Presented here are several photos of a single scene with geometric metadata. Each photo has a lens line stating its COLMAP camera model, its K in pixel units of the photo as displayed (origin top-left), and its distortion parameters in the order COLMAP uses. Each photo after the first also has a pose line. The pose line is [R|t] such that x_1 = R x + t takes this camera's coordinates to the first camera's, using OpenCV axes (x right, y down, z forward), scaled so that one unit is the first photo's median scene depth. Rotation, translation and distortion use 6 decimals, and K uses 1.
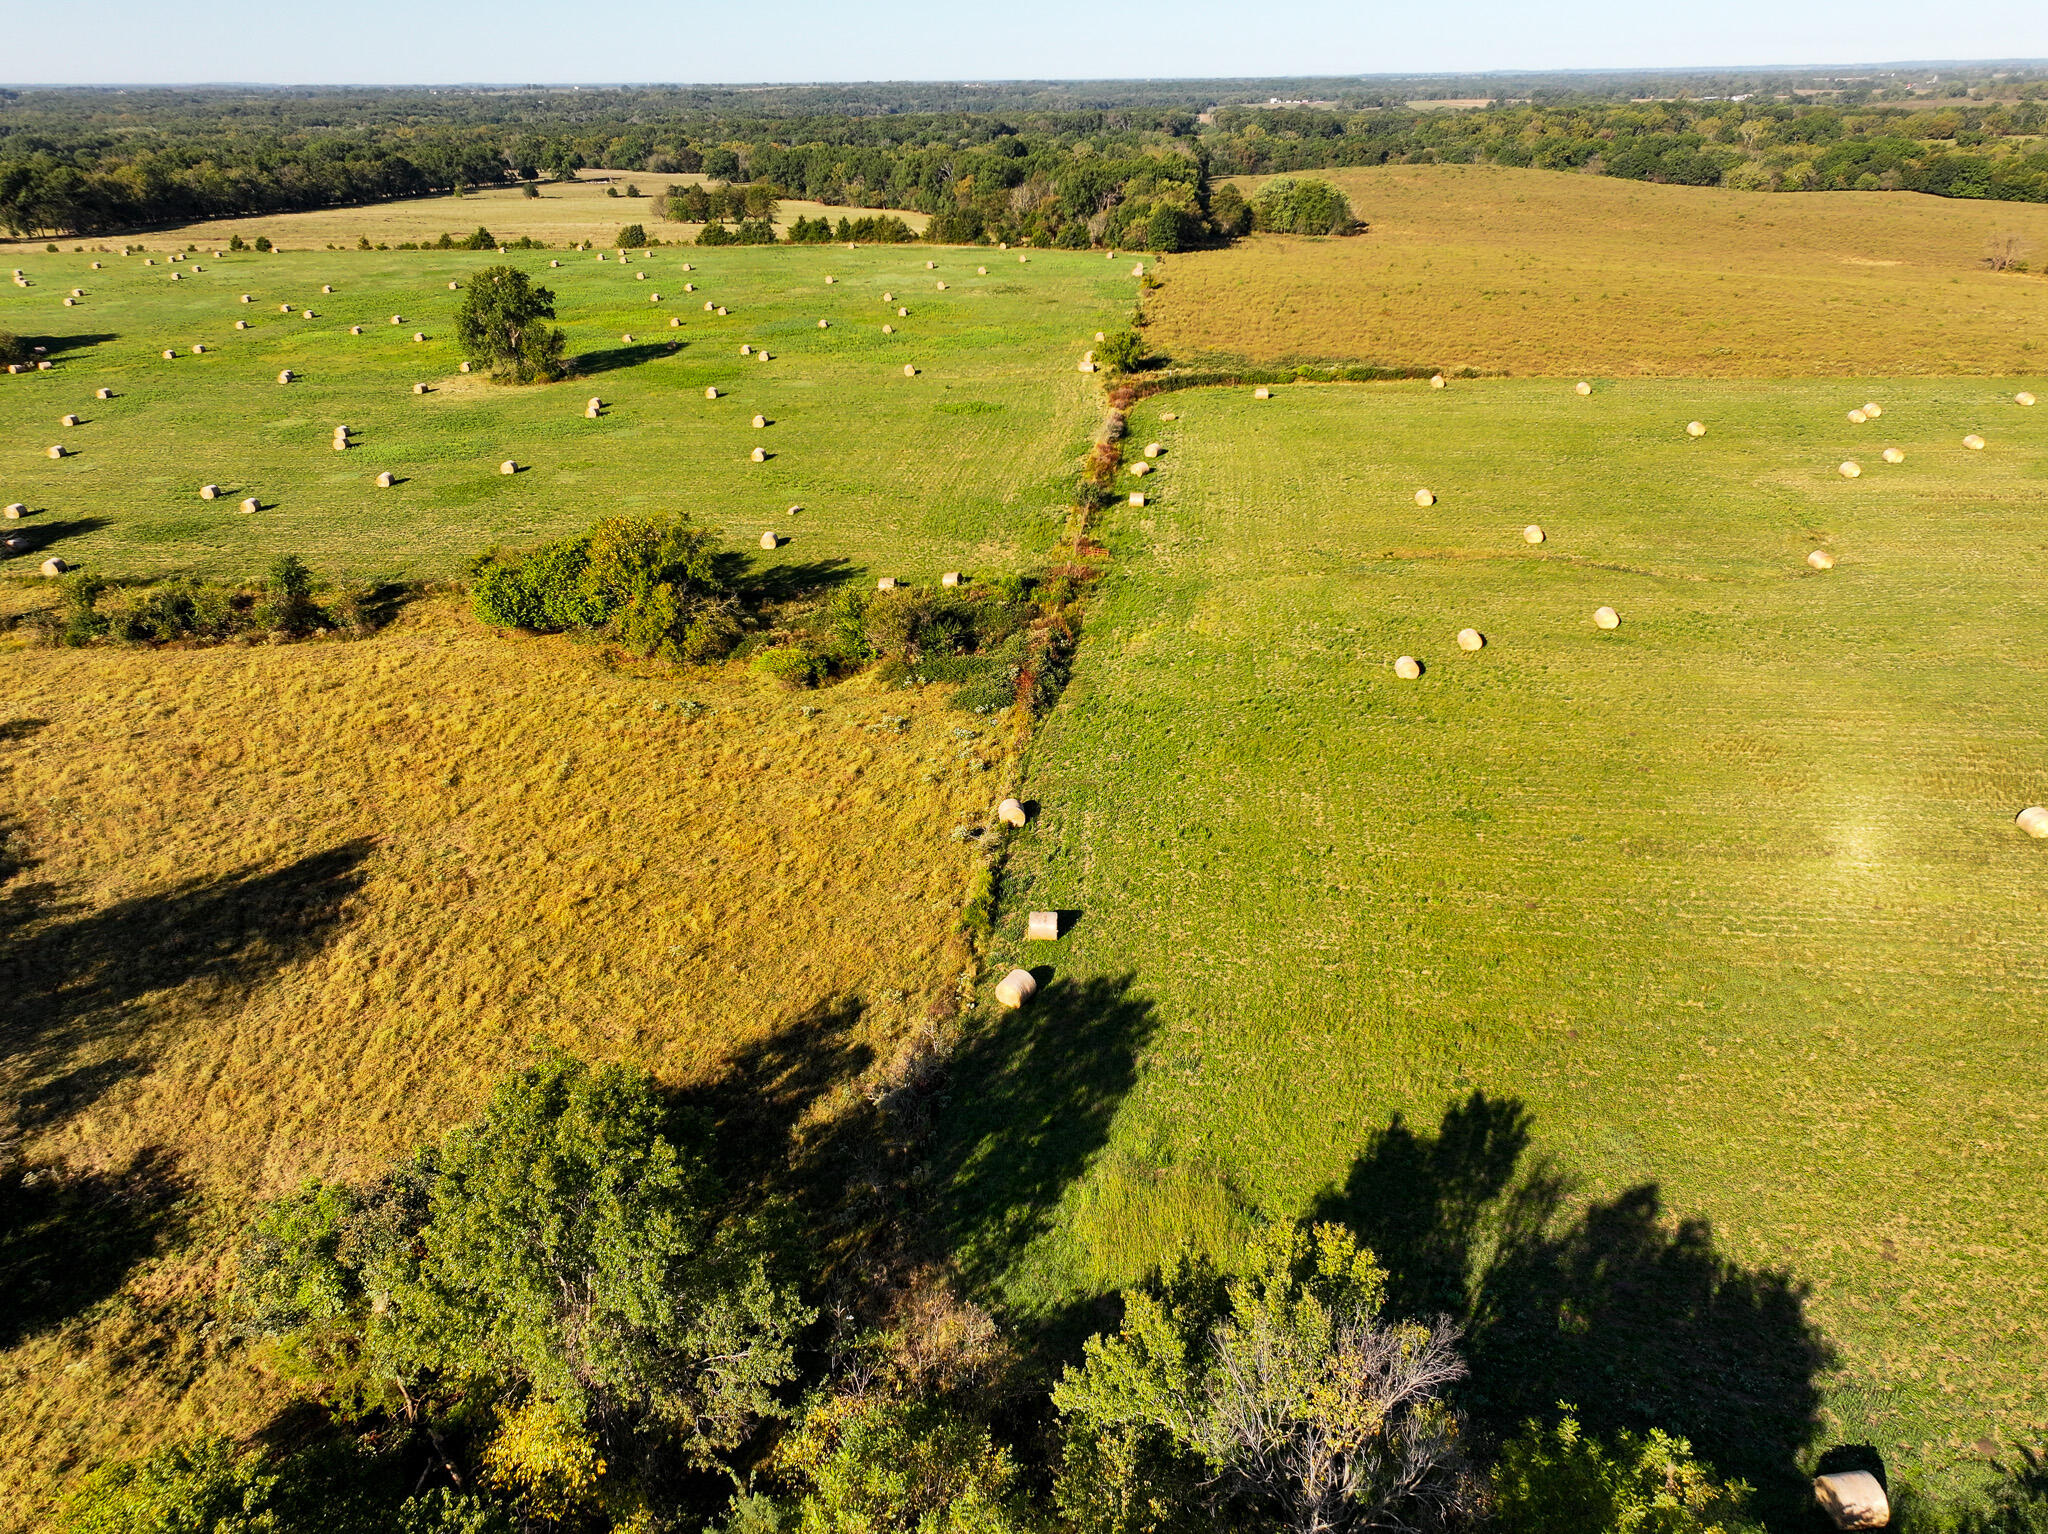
lens RADIAL K [[1439.9, 0, 1024.0], [0, 1439.9, 767.0], [0, 0, 1]] dist [0.003537, 0.014284]
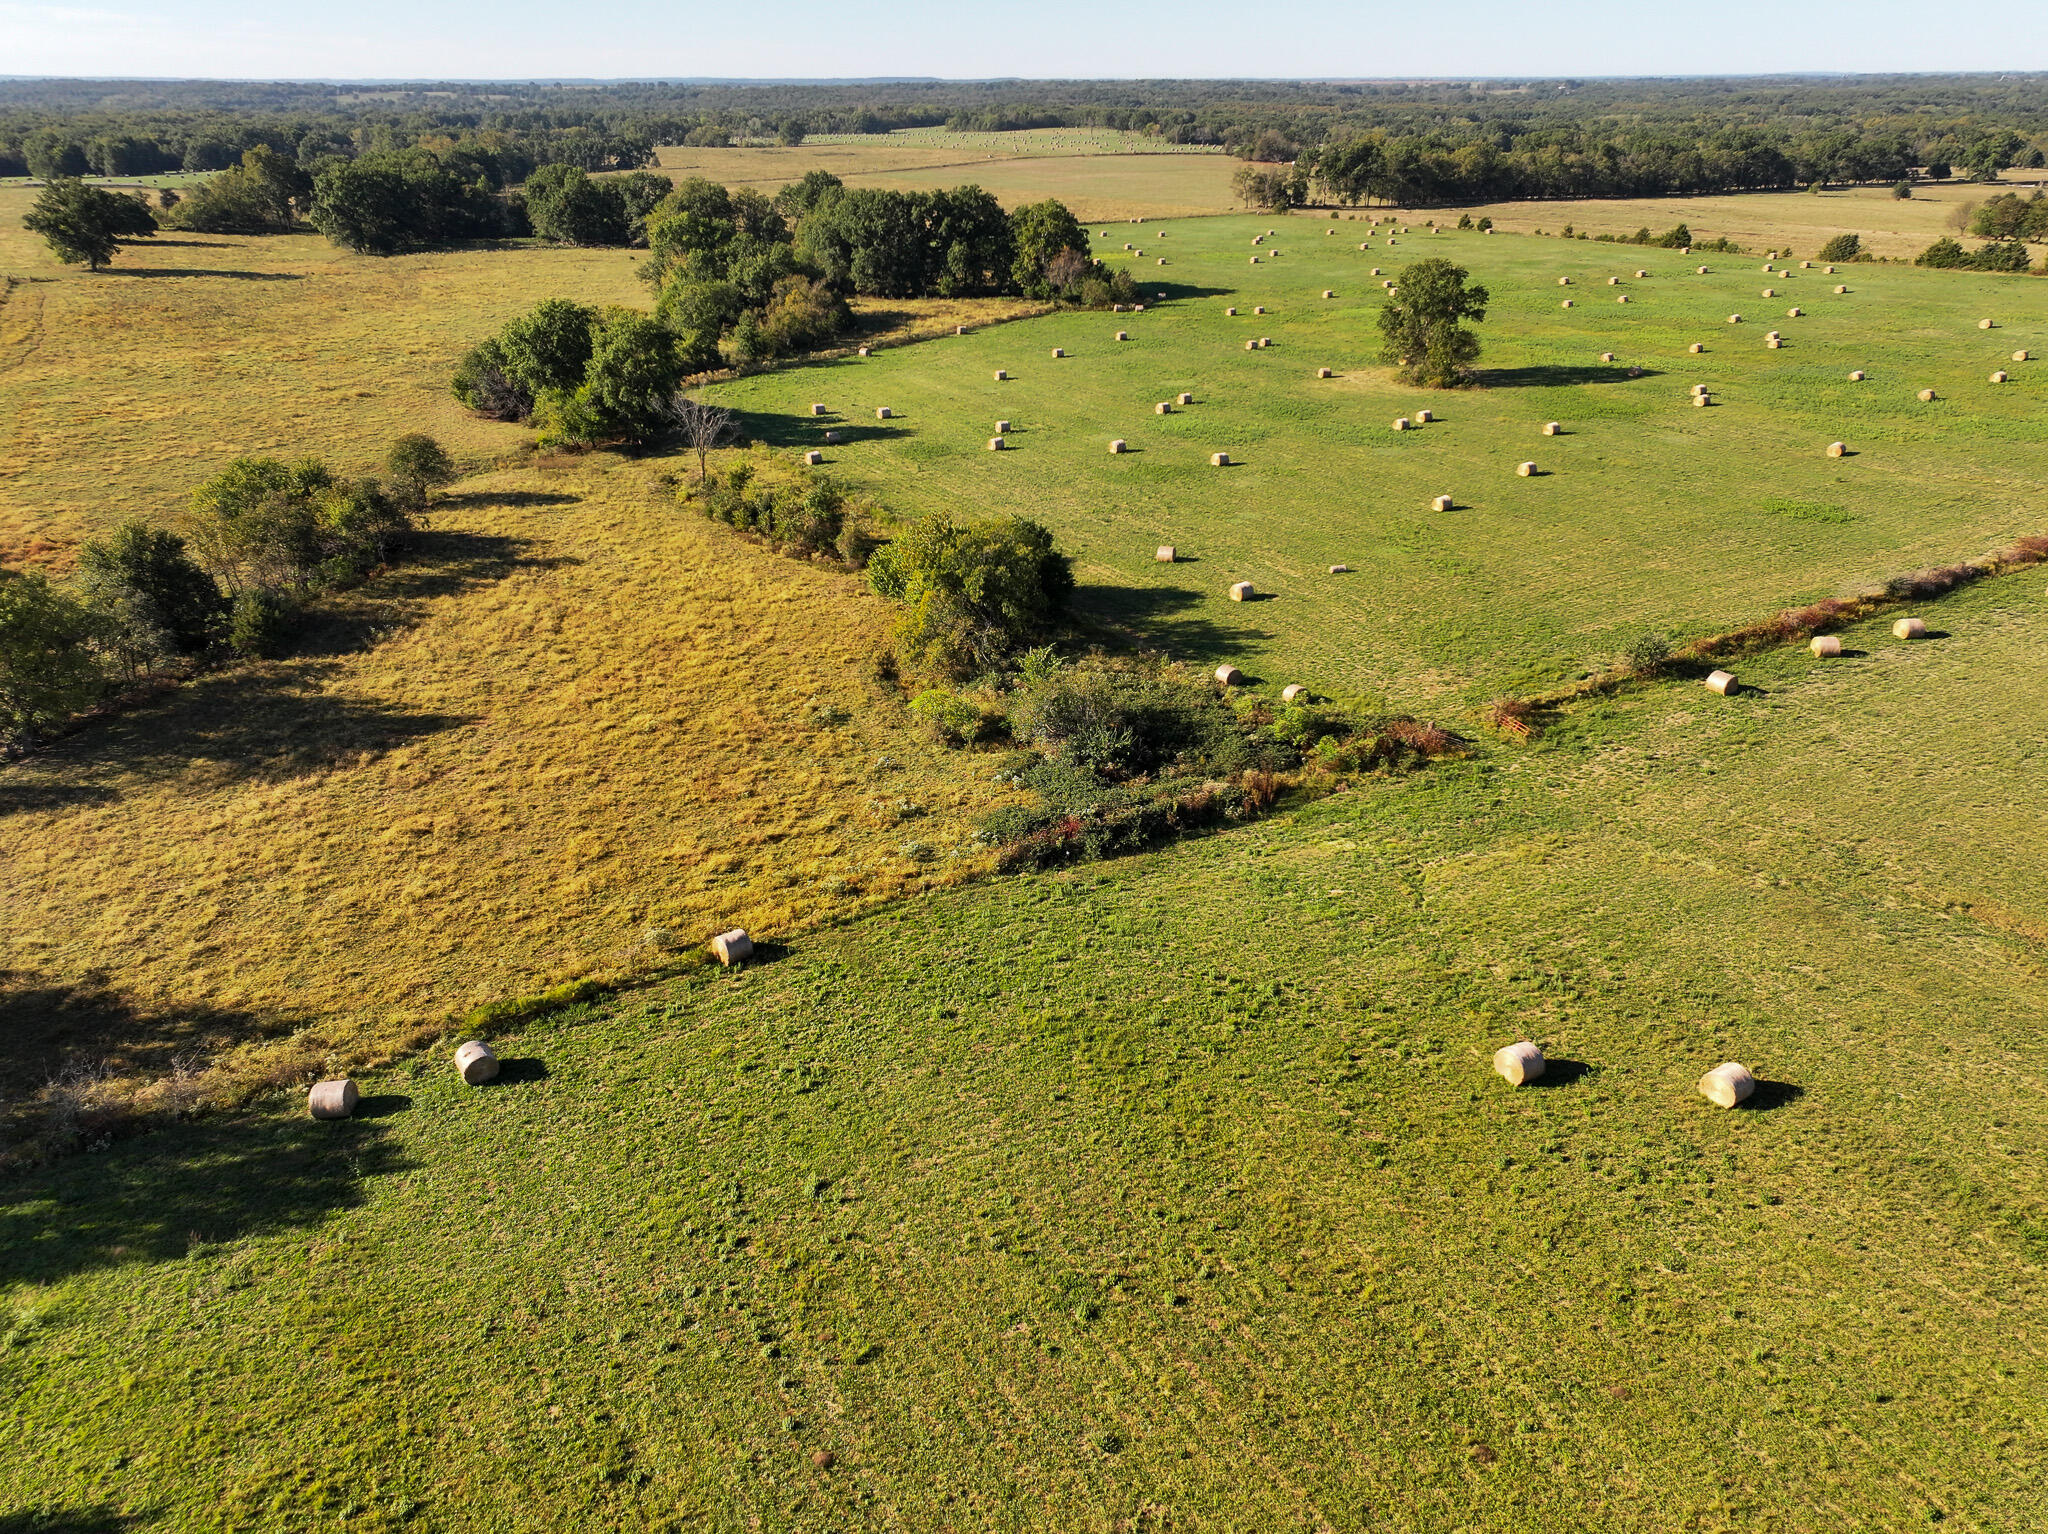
lens RADIAL K [[1439.9, 0, 1024.0], [0, 1439.9, 767.0], [0, 0, 1]] dist [0.003537, 0.014284]
pose [[0.599068, 0.351724, -0.719311, 0.151684], [-0.347366, 0.923577, 0.162306, -0.059715], [0.721426, 0.152632, 0.675462, 0.133583]]
